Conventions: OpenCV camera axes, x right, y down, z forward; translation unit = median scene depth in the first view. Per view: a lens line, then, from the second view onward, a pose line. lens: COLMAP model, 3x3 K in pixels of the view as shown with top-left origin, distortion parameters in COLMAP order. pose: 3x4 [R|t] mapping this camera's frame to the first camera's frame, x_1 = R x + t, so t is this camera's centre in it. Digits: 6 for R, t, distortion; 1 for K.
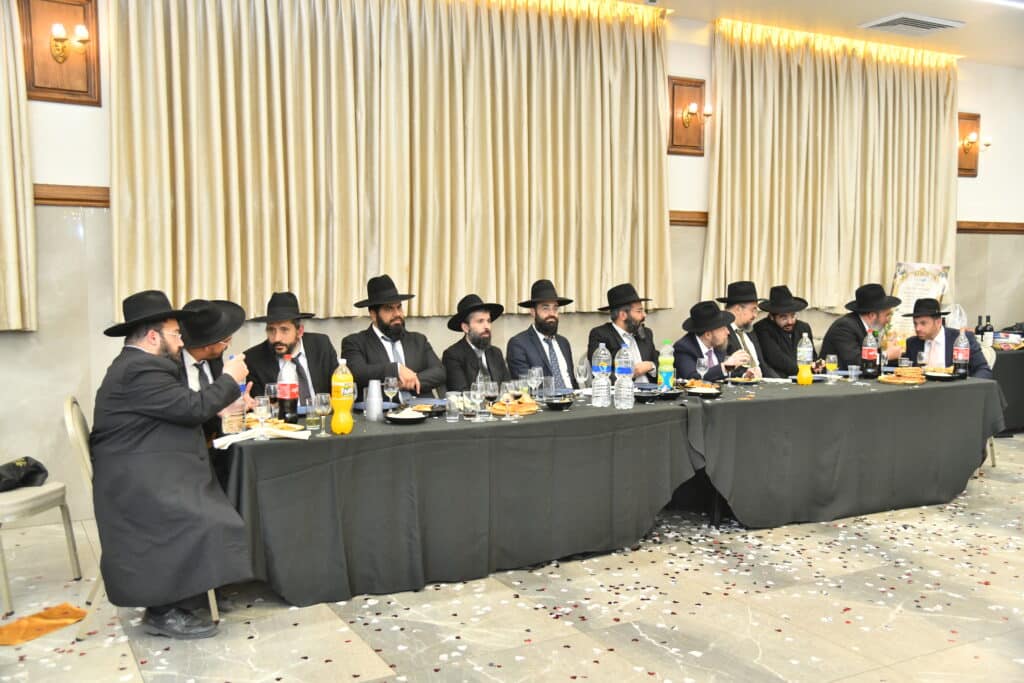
lens RADIAL K [[981.6, 0, 511.1], [0, 981.6, 341.8], [0, 0, 1]] dist [0.063780, 0.000000]
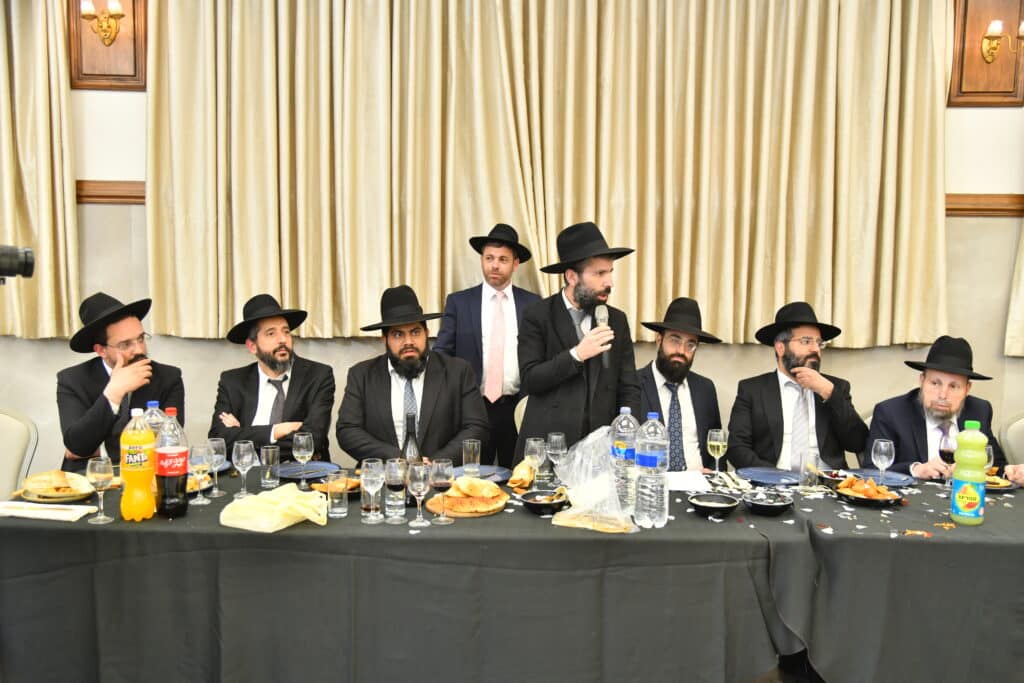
lens RADIAL K [[877.7, 0, 512.2], [0, 877.7, 344.8], [0, 0, 1]] dist [0.016717, 0.013119]
pose [[0.870972, 0.049927, -0.488789, 0.270067], [-0.049987, 0.998666, 0.012936, -0.037174], [0.488783, 0.013166, 0.872306, 0.480775]]
